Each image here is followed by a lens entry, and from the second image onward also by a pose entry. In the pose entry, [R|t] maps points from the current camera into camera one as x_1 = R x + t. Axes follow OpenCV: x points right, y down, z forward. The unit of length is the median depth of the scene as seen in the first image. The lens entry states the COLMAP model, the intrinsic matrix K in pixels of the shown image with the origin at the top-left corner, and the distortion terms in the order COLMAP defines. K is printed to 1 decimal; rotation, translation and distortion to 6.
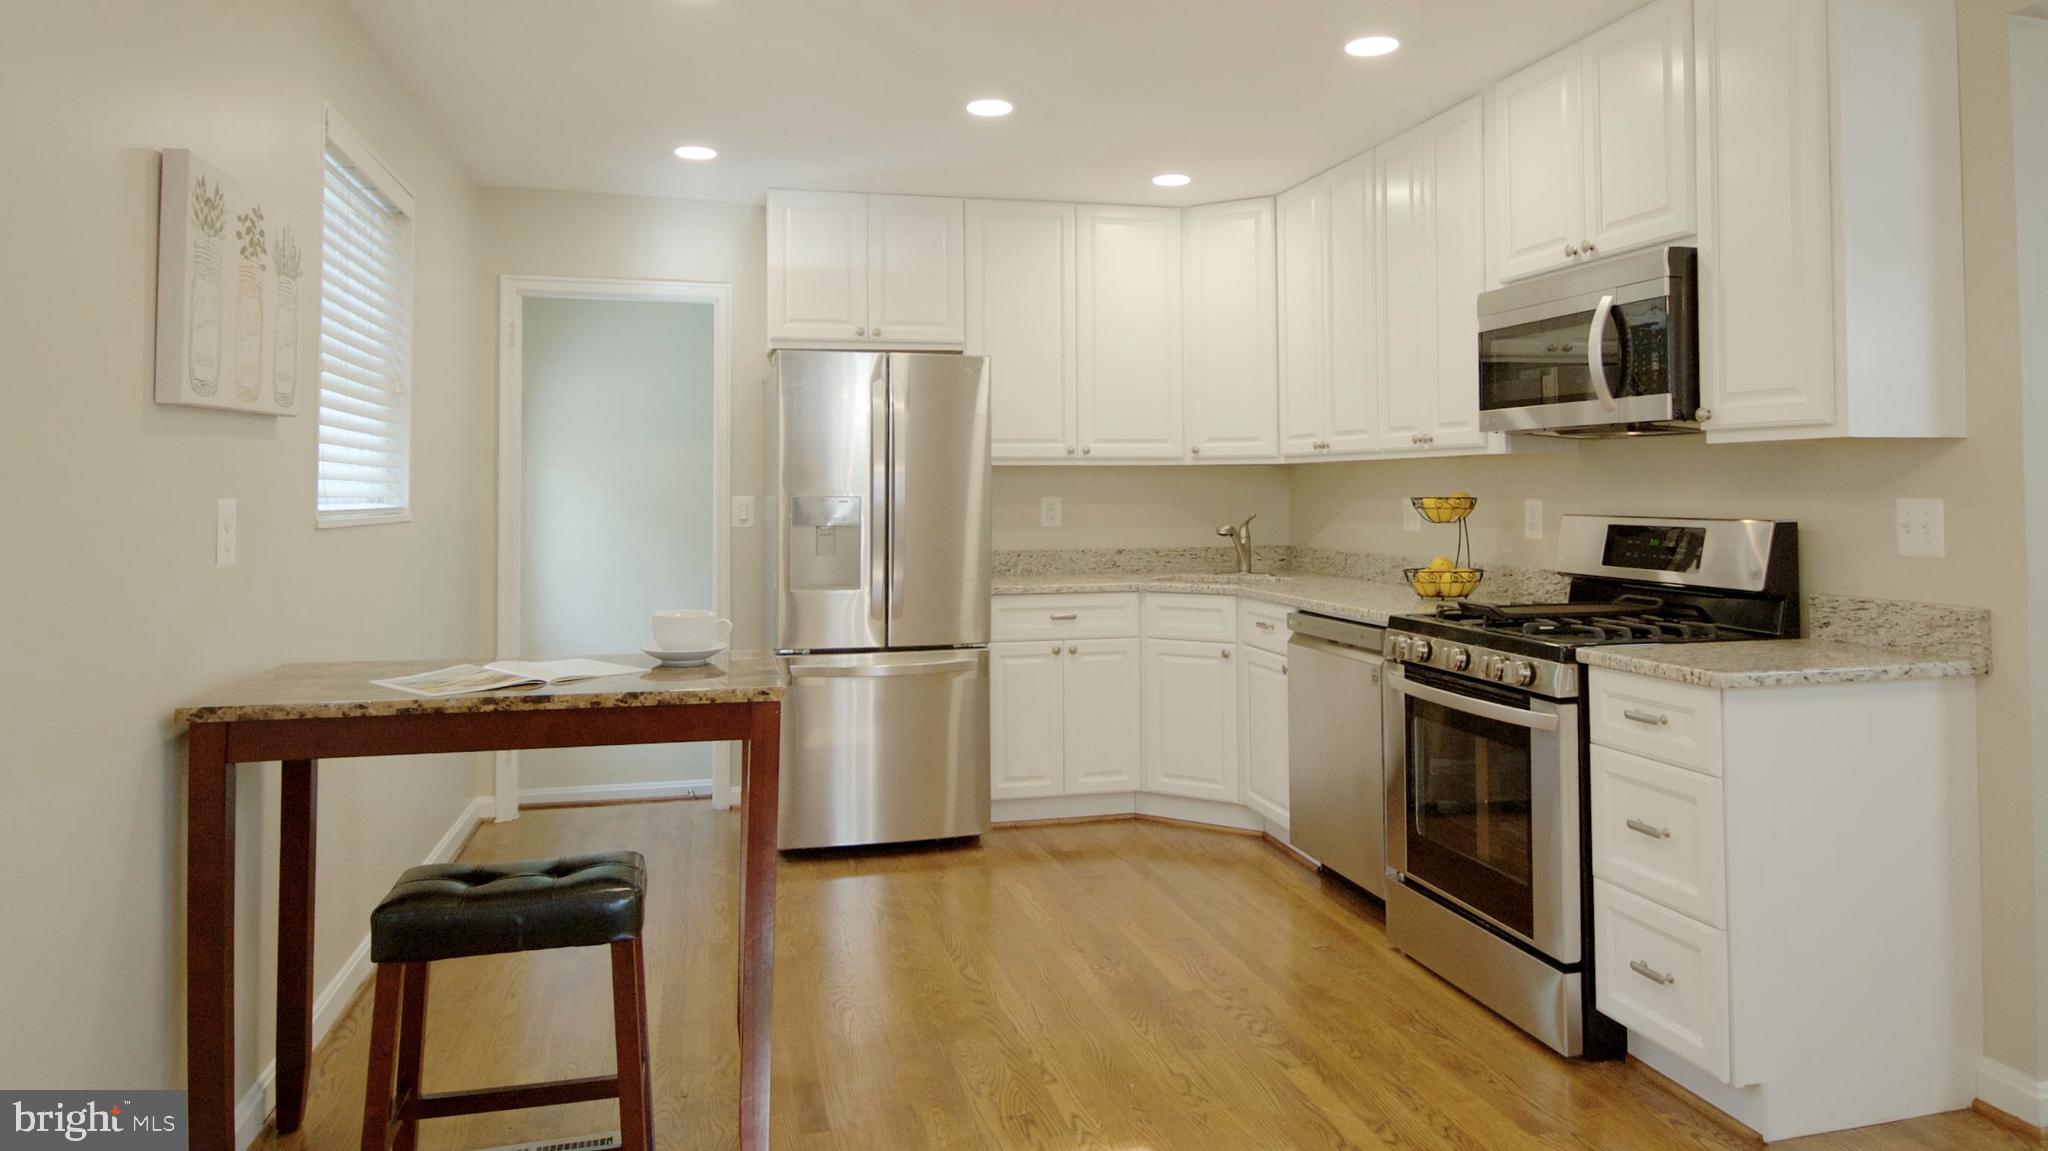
lens RADIAL K [[1280.9, 0, 1045.0], [0, 1280.9, 536.1], [0, 0, 1]] dist [0.005168, -0.007694]
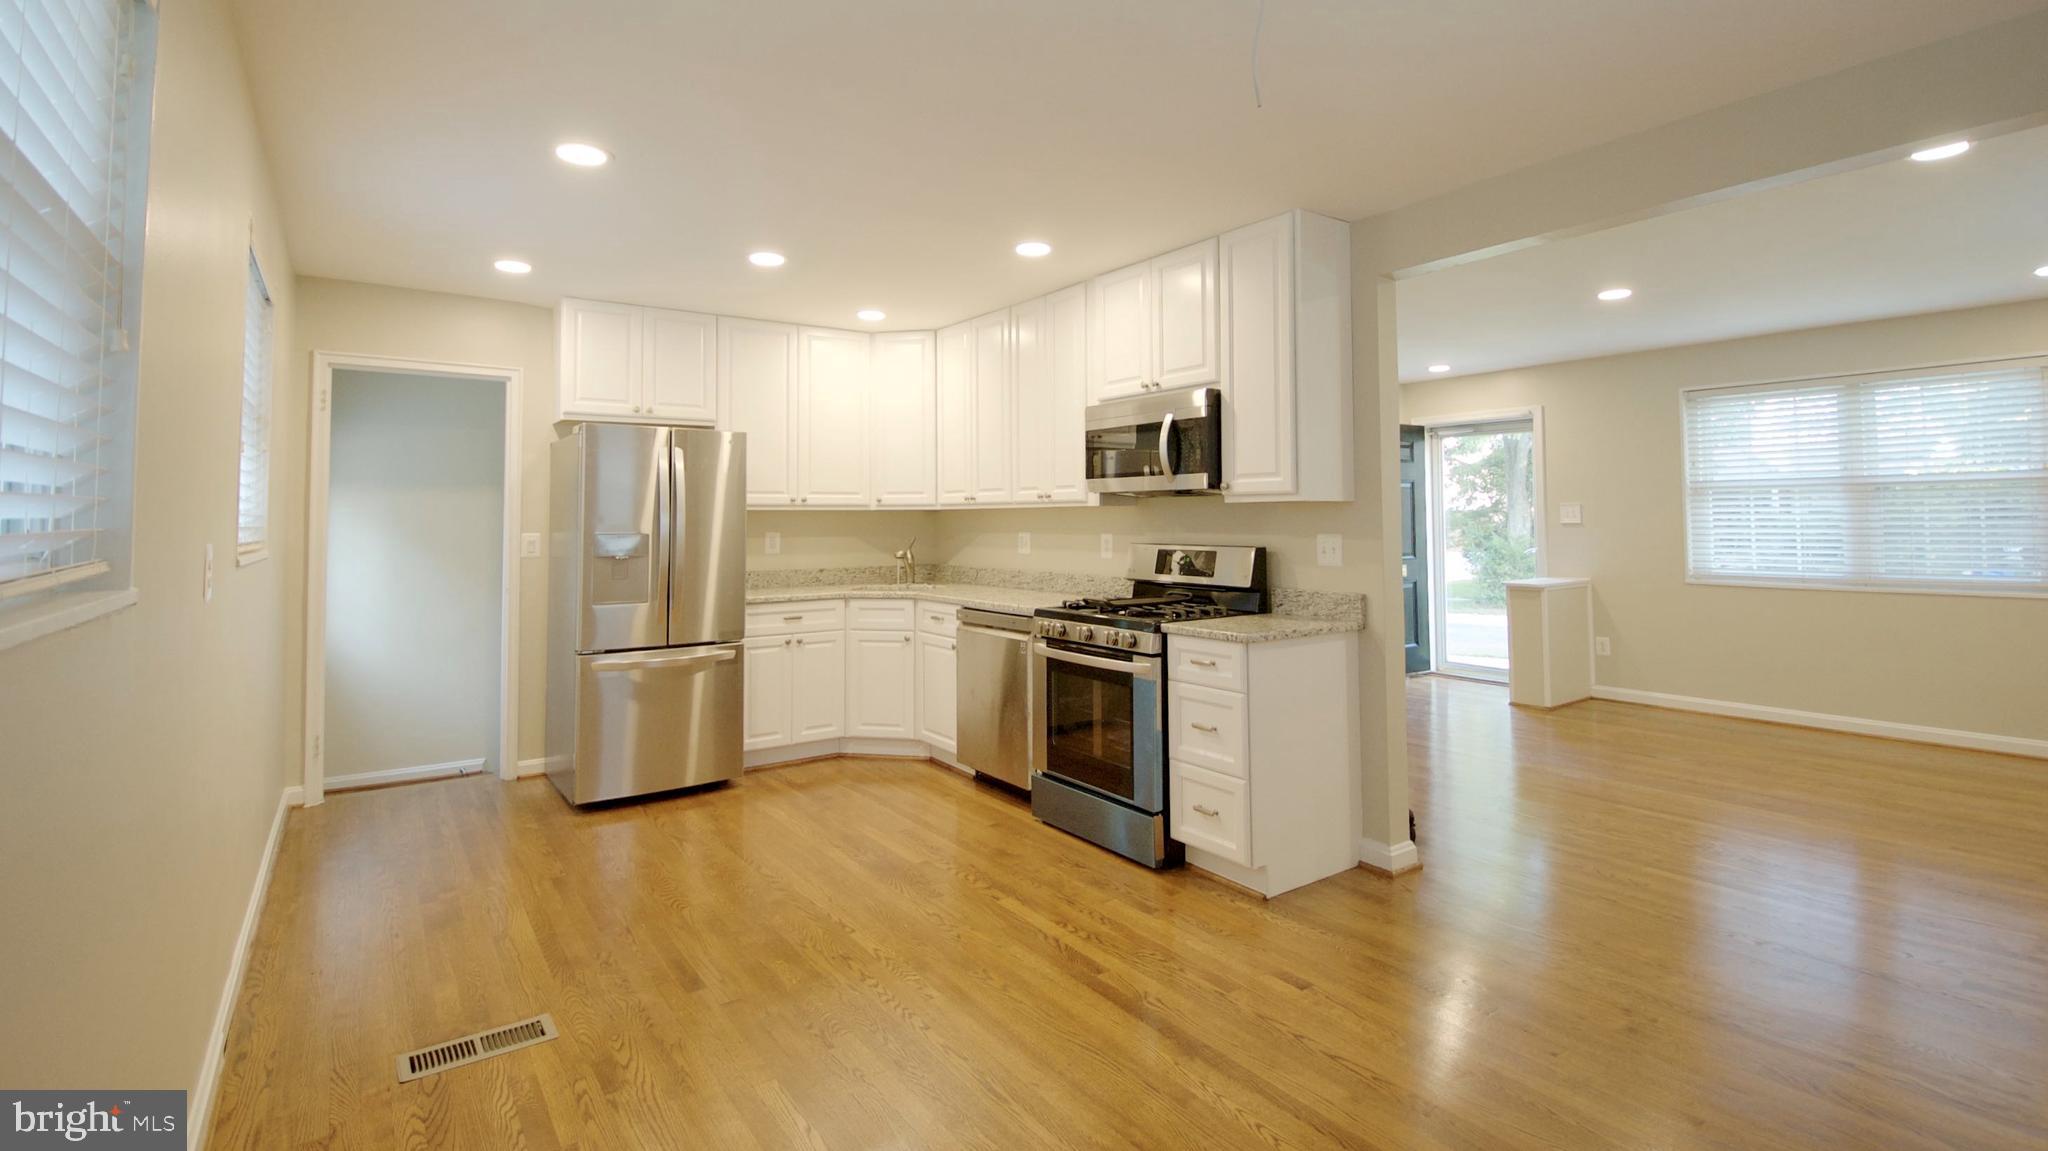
lens RADIAL K [[914.4, 0, 1031.4], [0, 914.4, 558.3], [0, 0, 1]] dist [-0.012023, -0.002361]
pose [[0.932119, -0.014308, 0.361870, -0.137885], [0.013278, 0.999898, 0.005334, -0.005607], [-0.361909, -0.000167, 0.932213, -0.042856]]
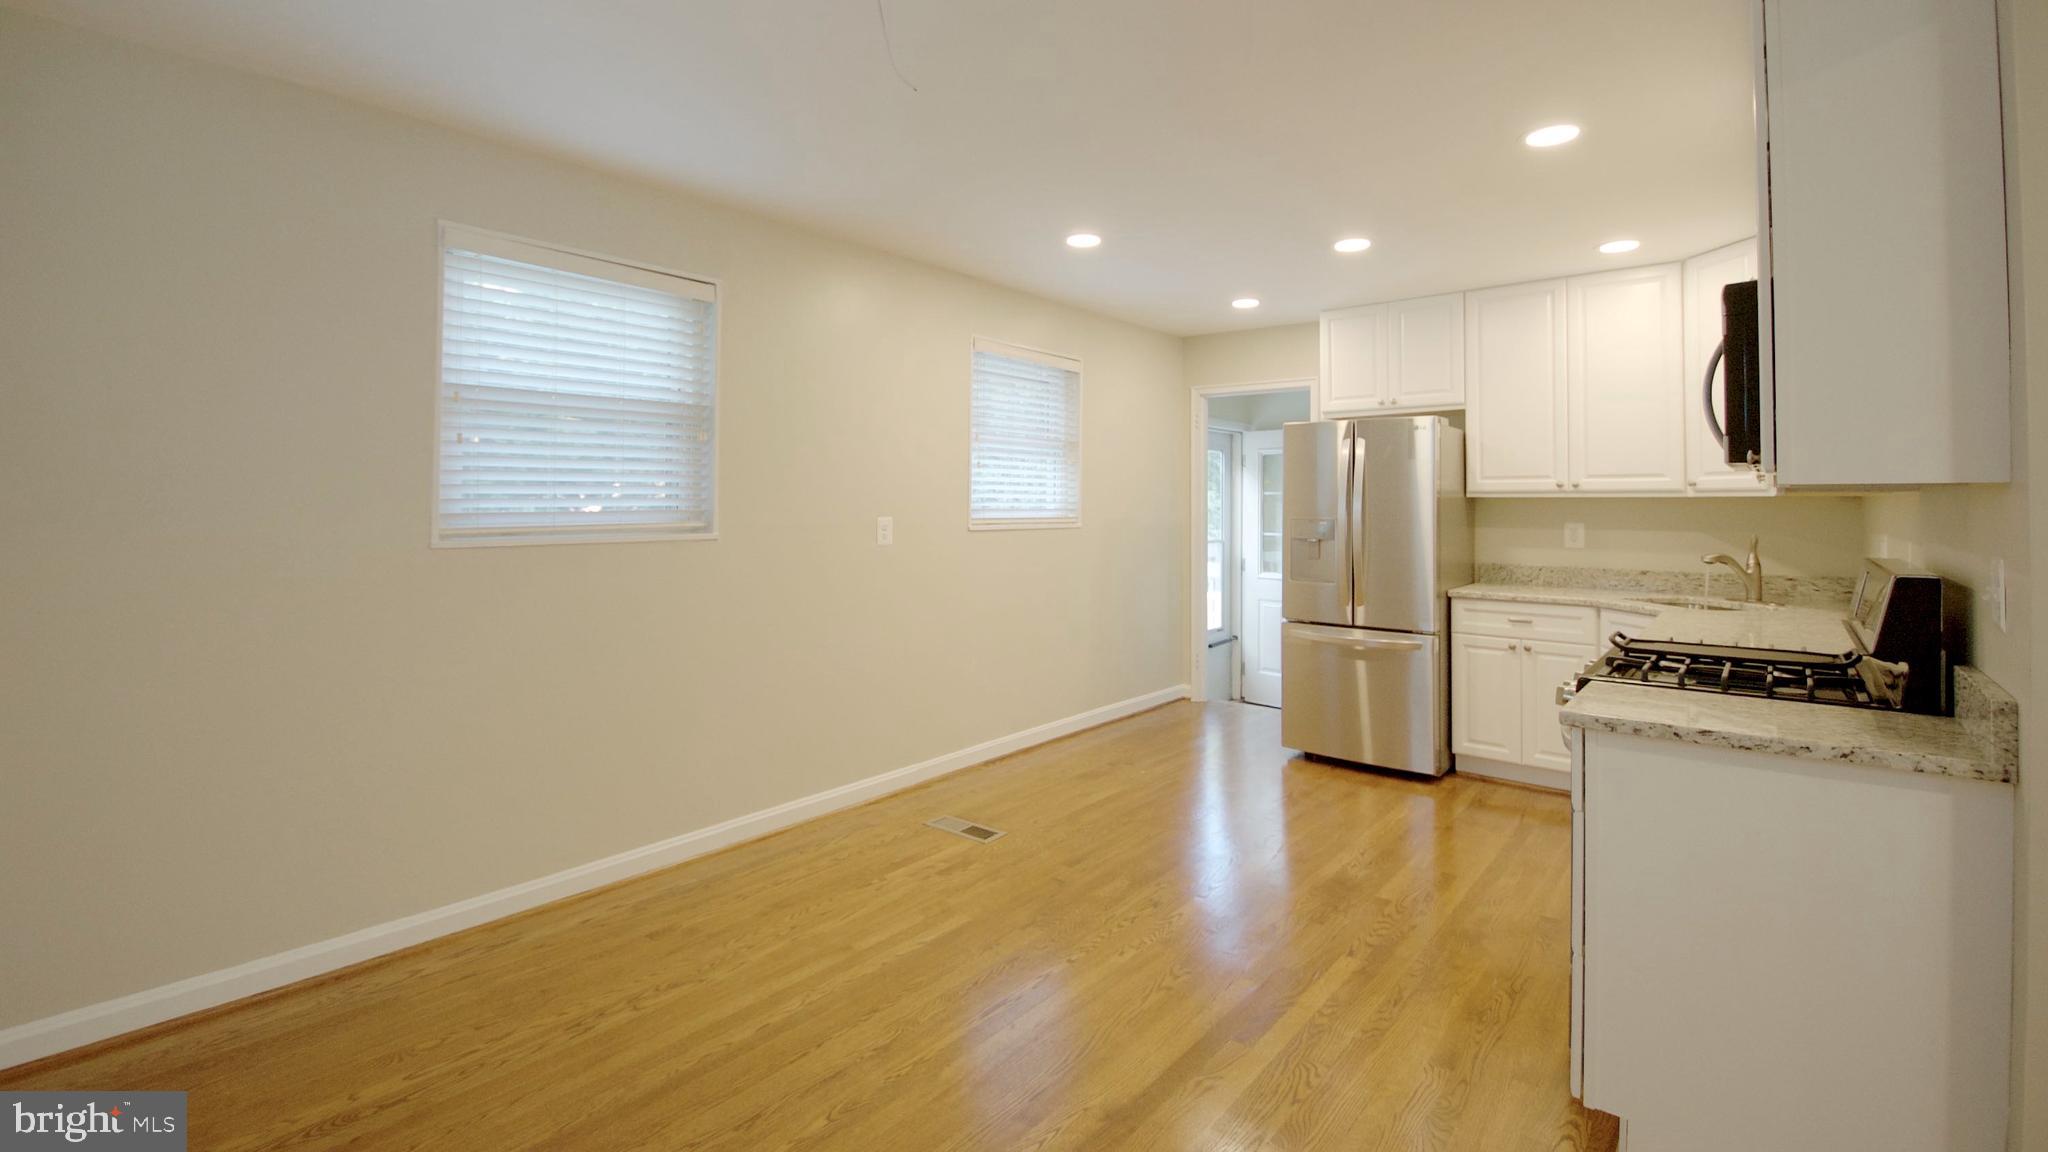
lens RADIAL K [[914.4, 0, 1042.9], [0, 914.4, 566.0], [0, 0, 1]] dist [-0.012023, -0.002361]
pose [[0.582960, 0.062927, -0.810060, 0.604060], [-0.037551, 0.998018, 0.050504, -0.021824], [0.811633, 0.000977, 0.584167, 0.149263]]
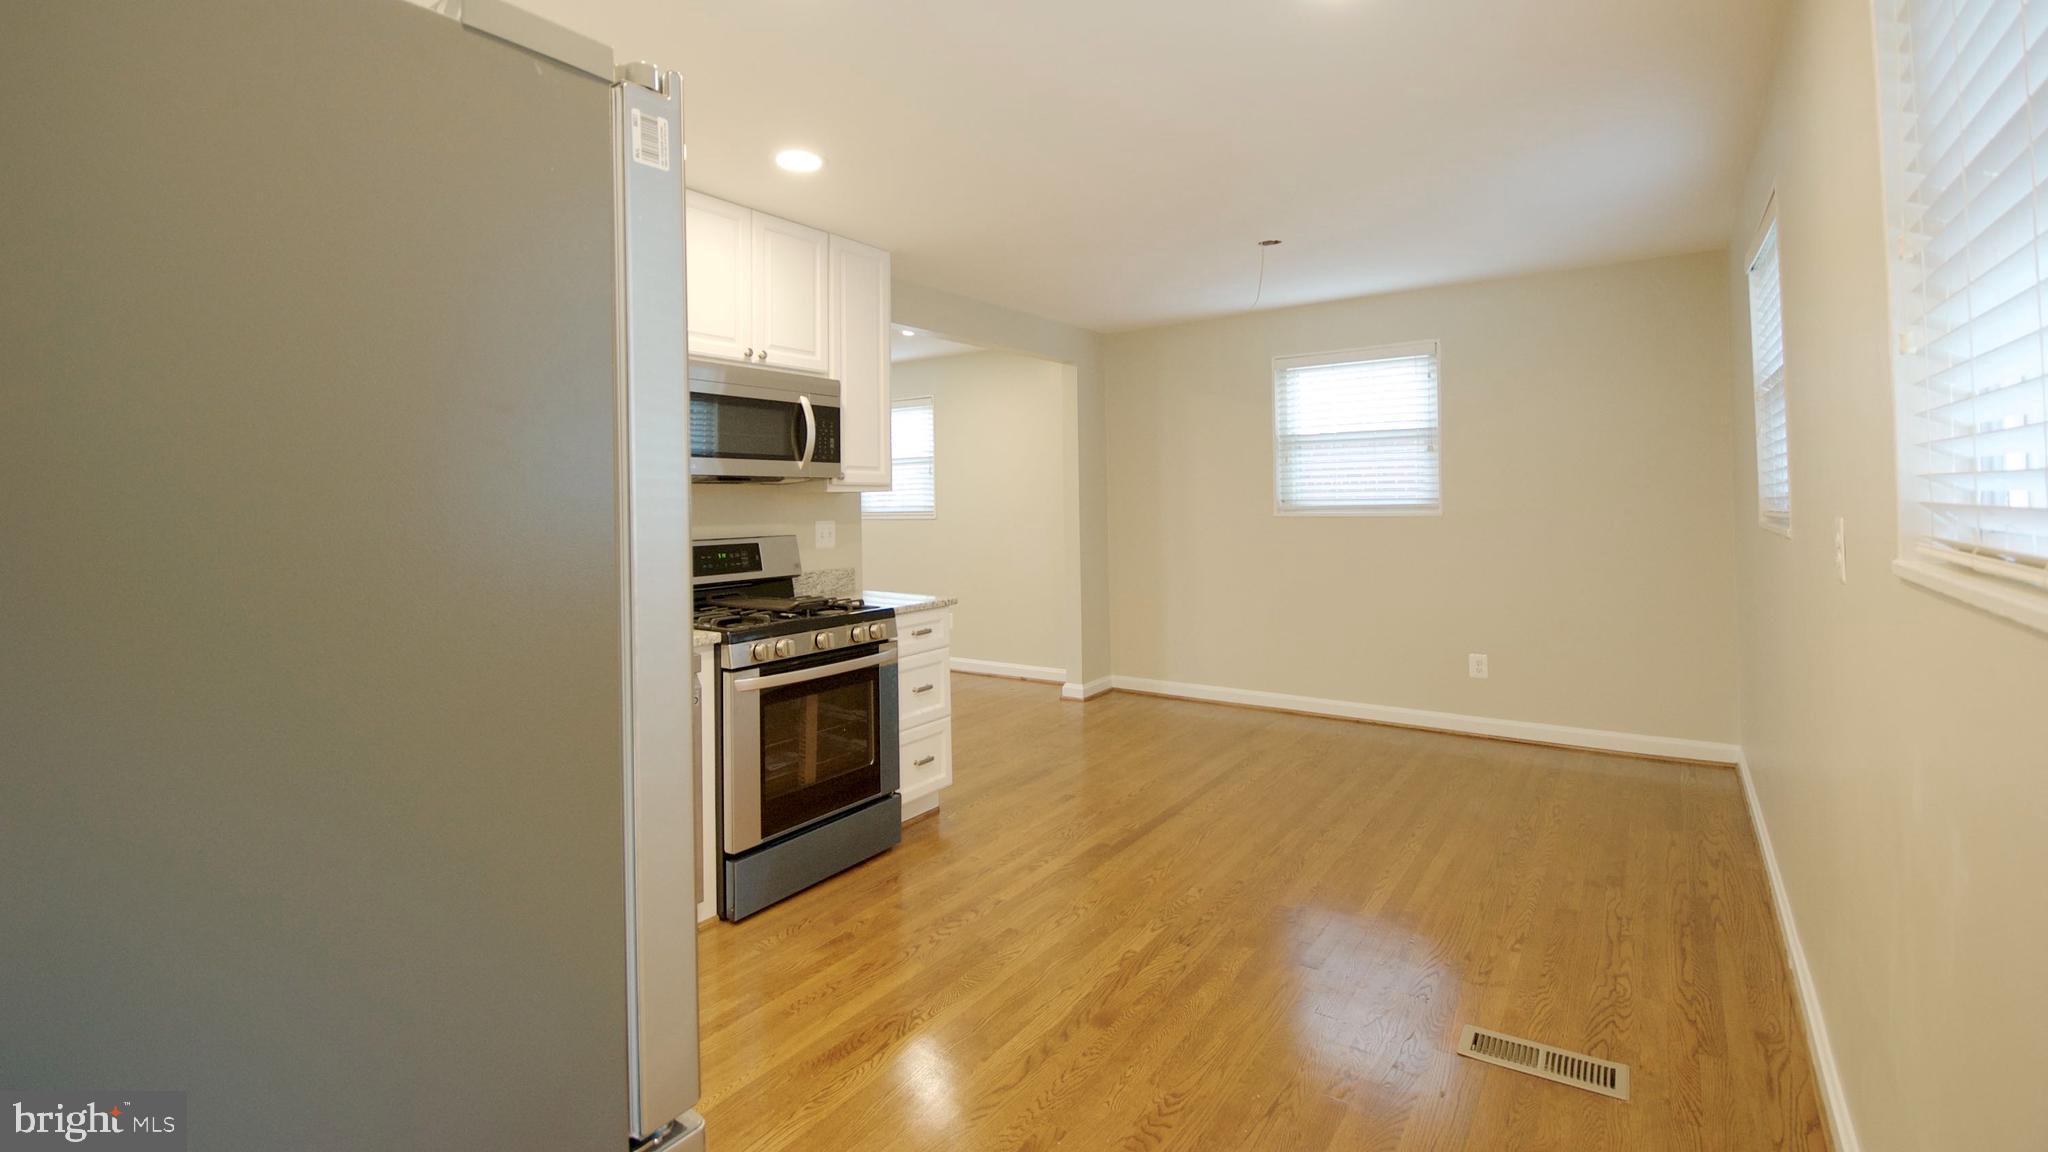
lens RADIAL K [[867.1, 0, 1027.0], [0, 867.1, 553.2], [0, 0, 1]] dist [0.000216, -0.000180]
pose [[-0.630179, -0.034291, 0.775693, -0.490245], [0.047418, 0.995460, 0.082529, -0.060232], [-0.775001, 0.088790, -0.625692, 1.274196]]
